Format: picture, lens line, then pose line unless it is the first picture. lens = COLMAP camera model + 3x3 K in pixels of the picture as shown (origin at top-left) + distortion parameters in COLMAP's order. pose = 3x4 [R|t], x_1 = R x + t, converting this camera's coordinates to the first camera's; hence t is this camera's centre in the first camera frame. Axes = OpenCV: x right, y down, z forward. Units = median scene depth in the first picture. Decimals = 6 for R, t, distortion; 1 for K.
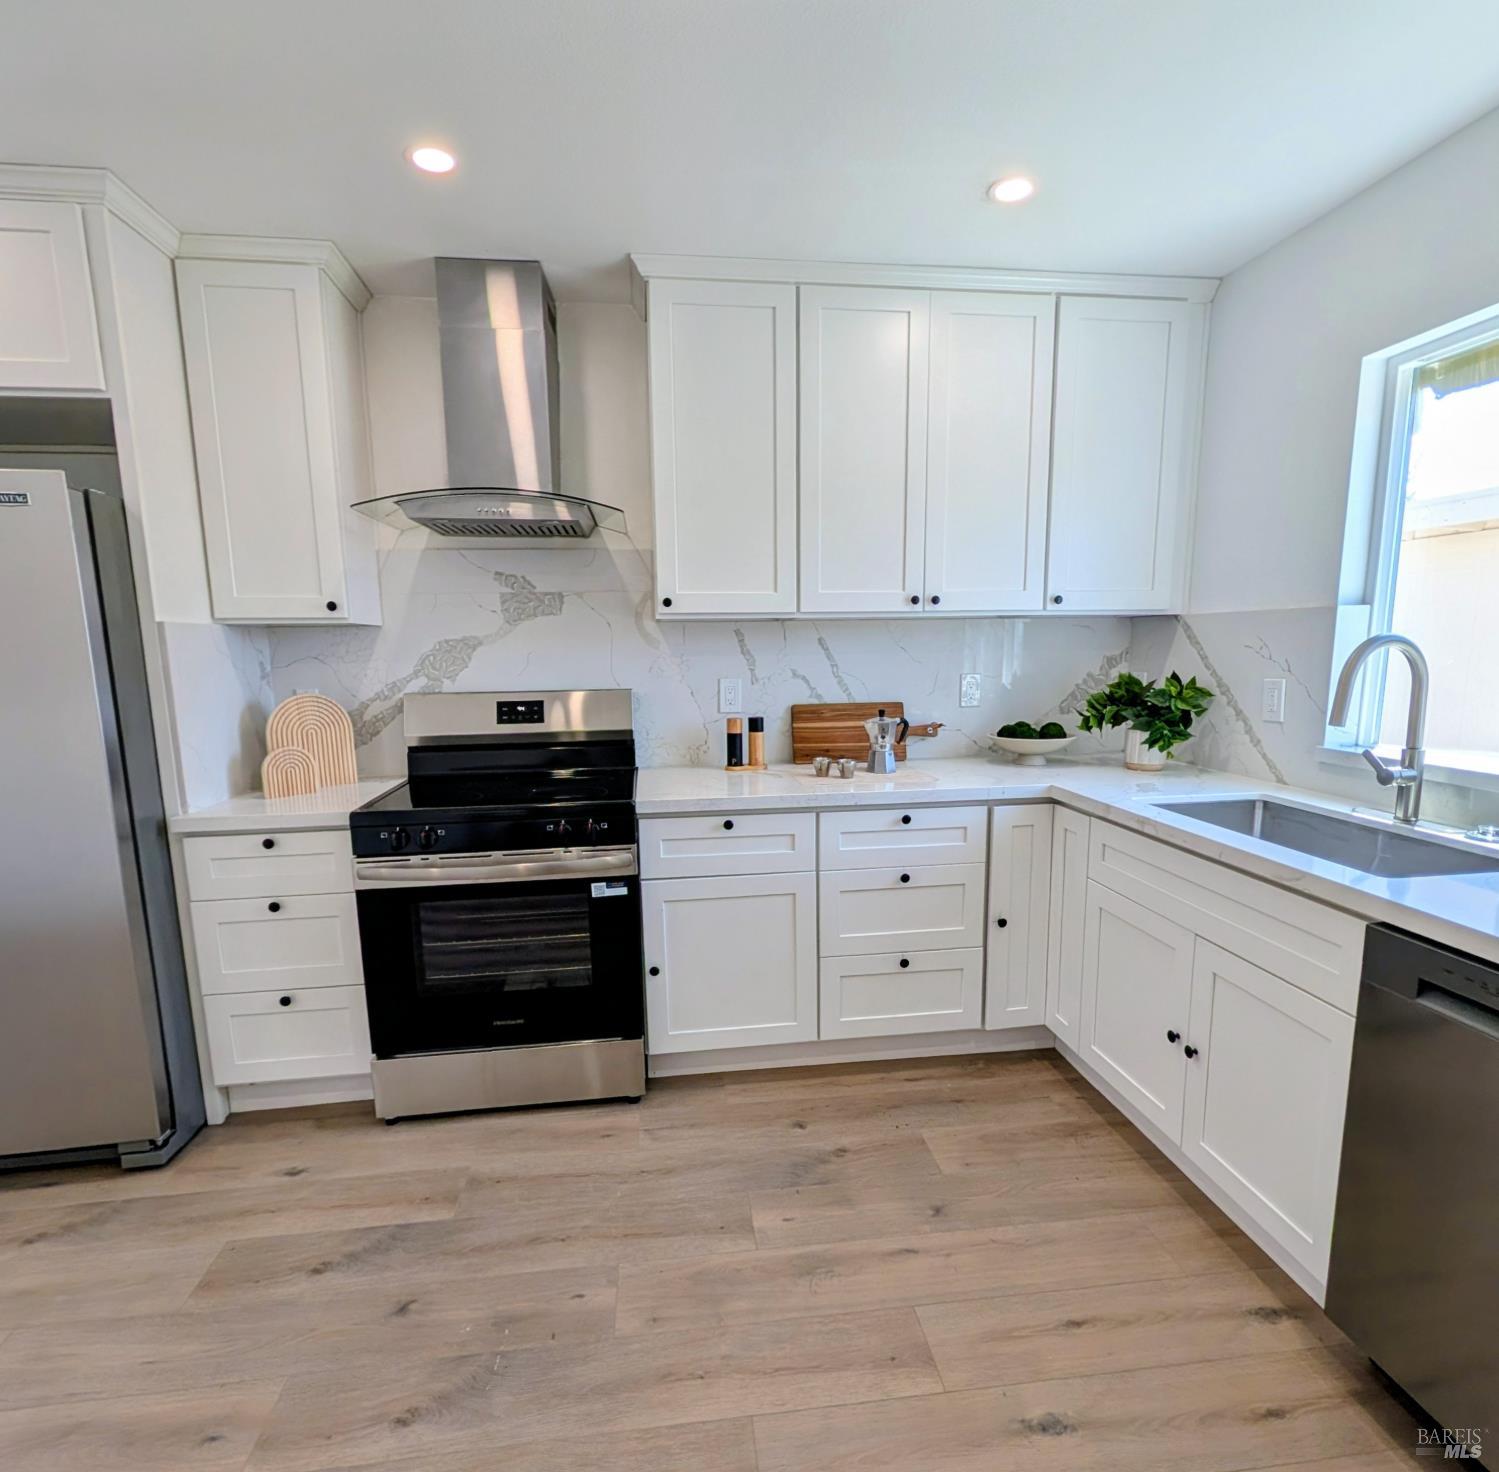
lens RADIAL K [[803.9, 0, 756.2], [0, 803.9, 764.0], [0, 0, 1]] dist [0.004938, -0.001333]
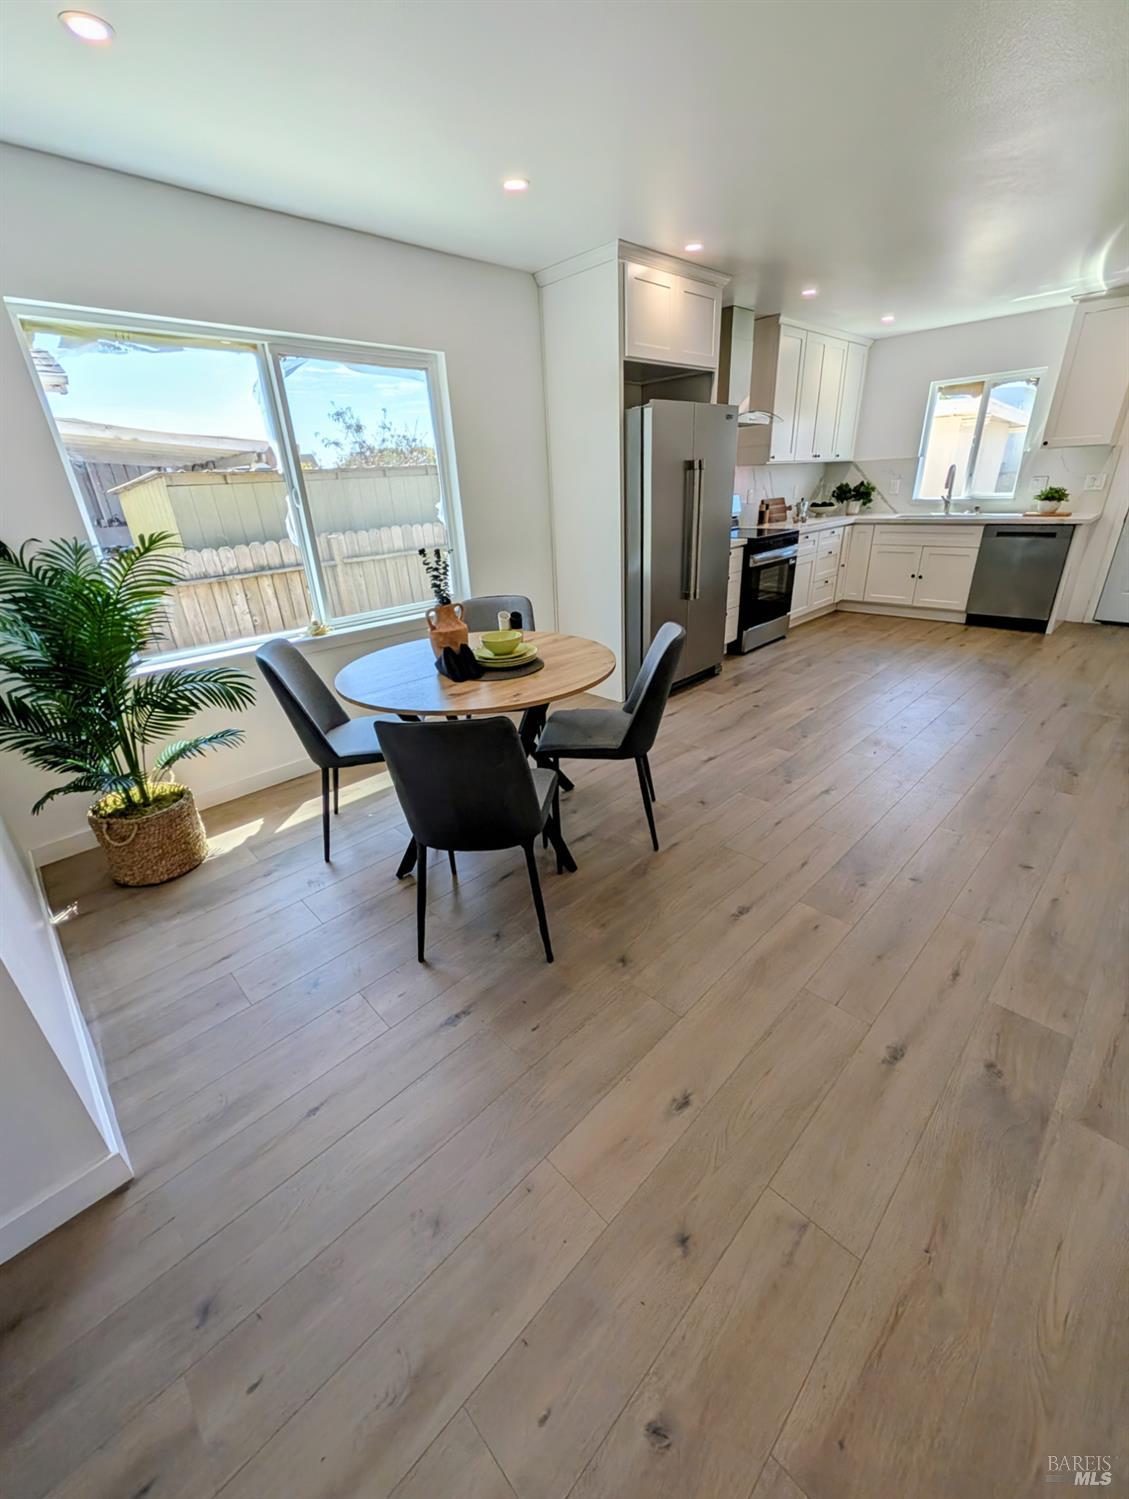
lens RADIAL K [[583.4, 0, 566.7], [0, 583.4, 754.6], [0, 0, 1]] dist [-0.004113, -0.000472]
pose [[0.798112, -0.279198, 0.533916, -2.208549], [0.129076, 0.944811, 0.301118, 0.073077], [-0.588521, -0.171410, 0.790102, -0.346158]]
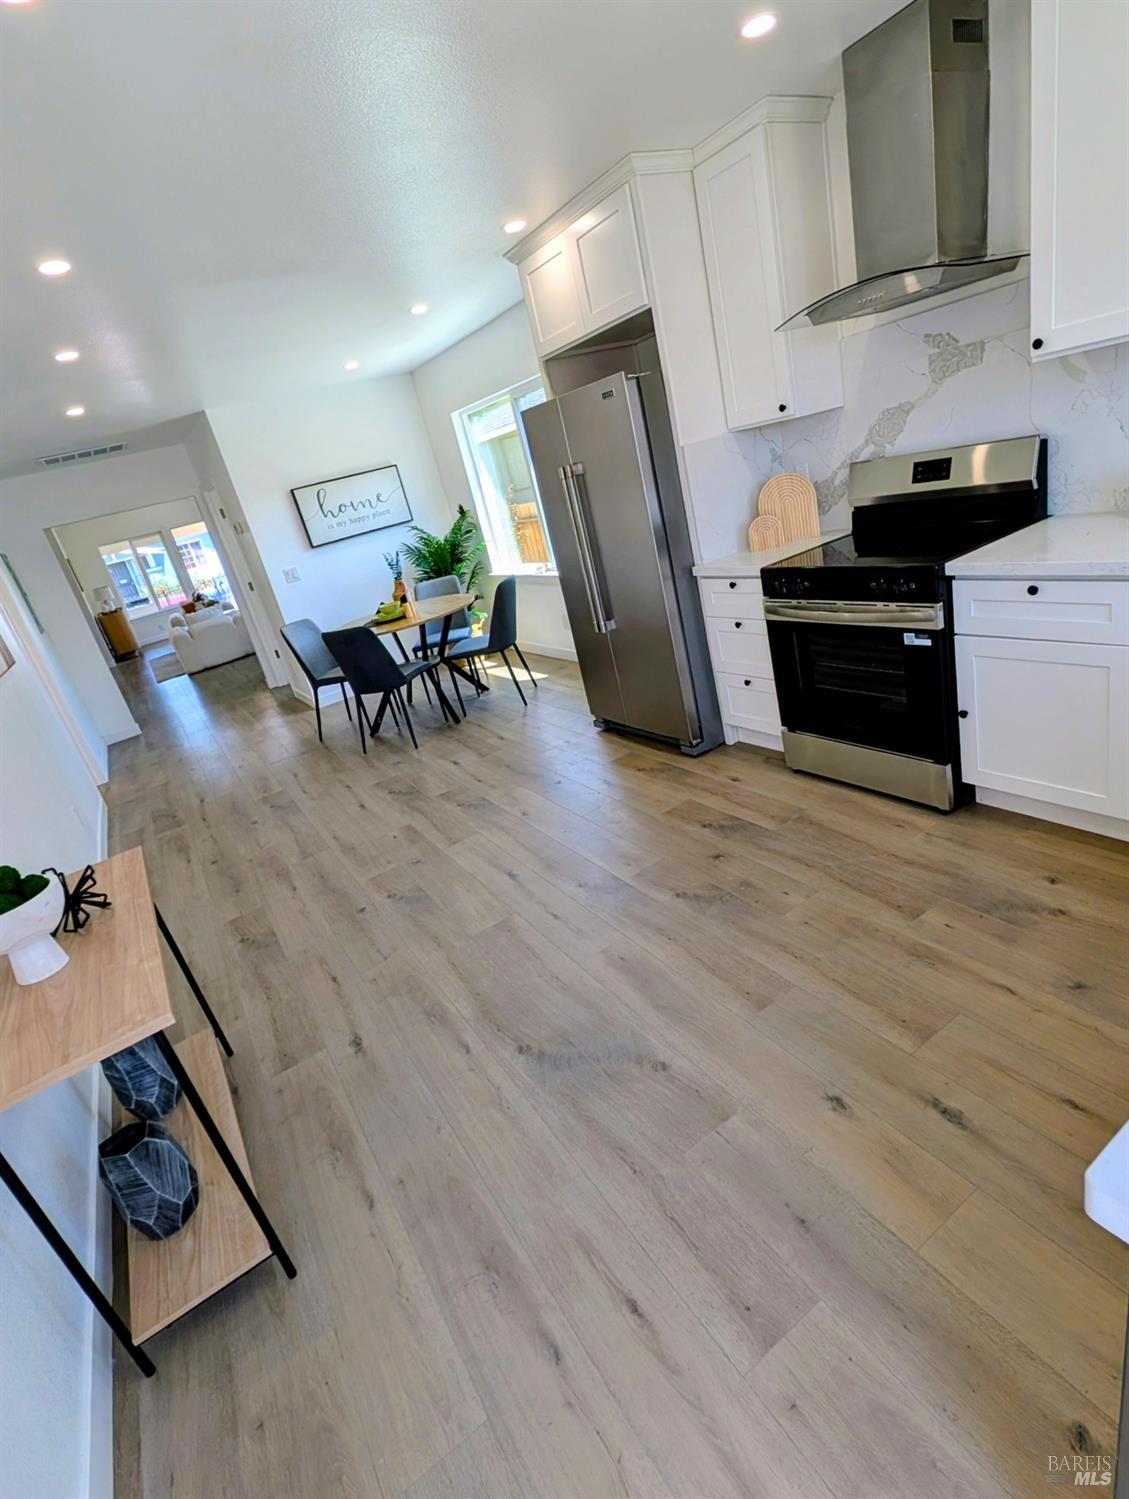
lens RADIAL K [[735.2, 0, 566.8], [0, 735.2, 746.5], [0, 0, 1]] dist [0.000123, -0.002547]
pose [[0.415903, 0.250707, -0.874168, 0.587867], [0.089083, 0.945395, 0.313517, -0.081165], [0.905035, -0.208267, 0.370859, 0.092224]]
